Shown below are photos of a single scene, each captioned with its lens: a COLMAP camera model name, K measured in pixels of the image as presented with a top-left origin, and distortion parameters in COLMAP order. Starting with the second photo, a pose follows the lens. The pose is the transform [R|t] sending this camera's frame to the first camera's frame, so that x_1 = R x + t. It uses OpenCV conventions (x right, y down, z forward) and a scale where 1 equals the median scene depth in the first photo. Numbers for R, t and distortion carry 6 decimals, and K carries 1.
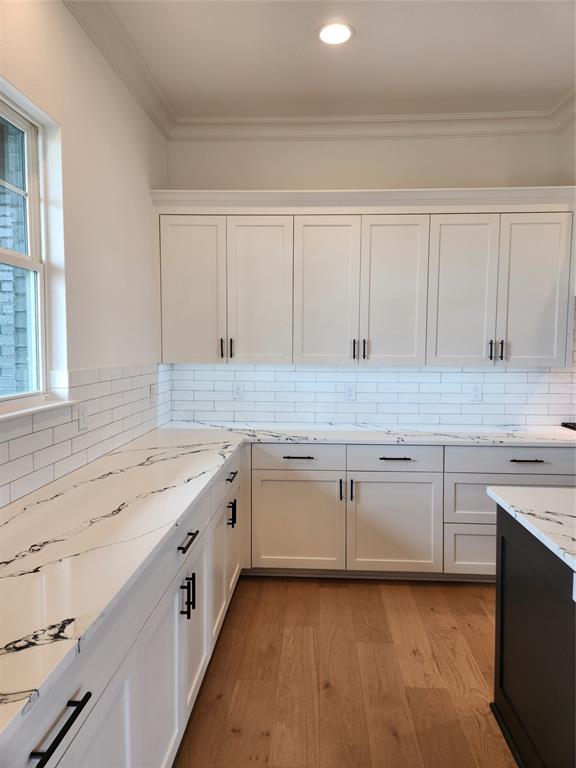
lens RADIAL K [[514.6, 0, 297.5], [0, 514.6, 381.0], [0, 0, 1]] dist [0.106897, -0.092707]
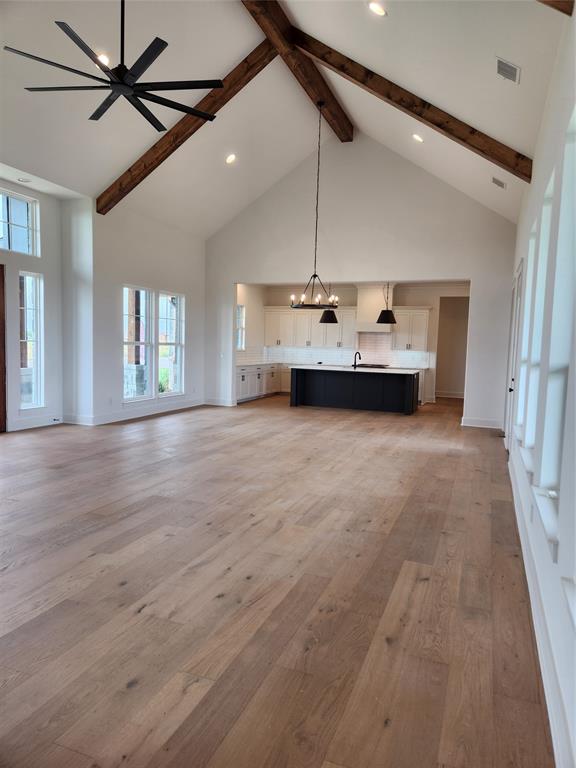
lens RADIAL K [[514.6, 0, 297.5], [0, 514.6, 381.0], [0, 0, 1]] dist [0.106897, -0.092707]
pose [[0.950493, 0.044968, -0.307475, 1.338636], [-0.045029, 0.998962, 0.006899, 0.218163], [0.307466, 0.007288, 0.951531, -3.003752]]
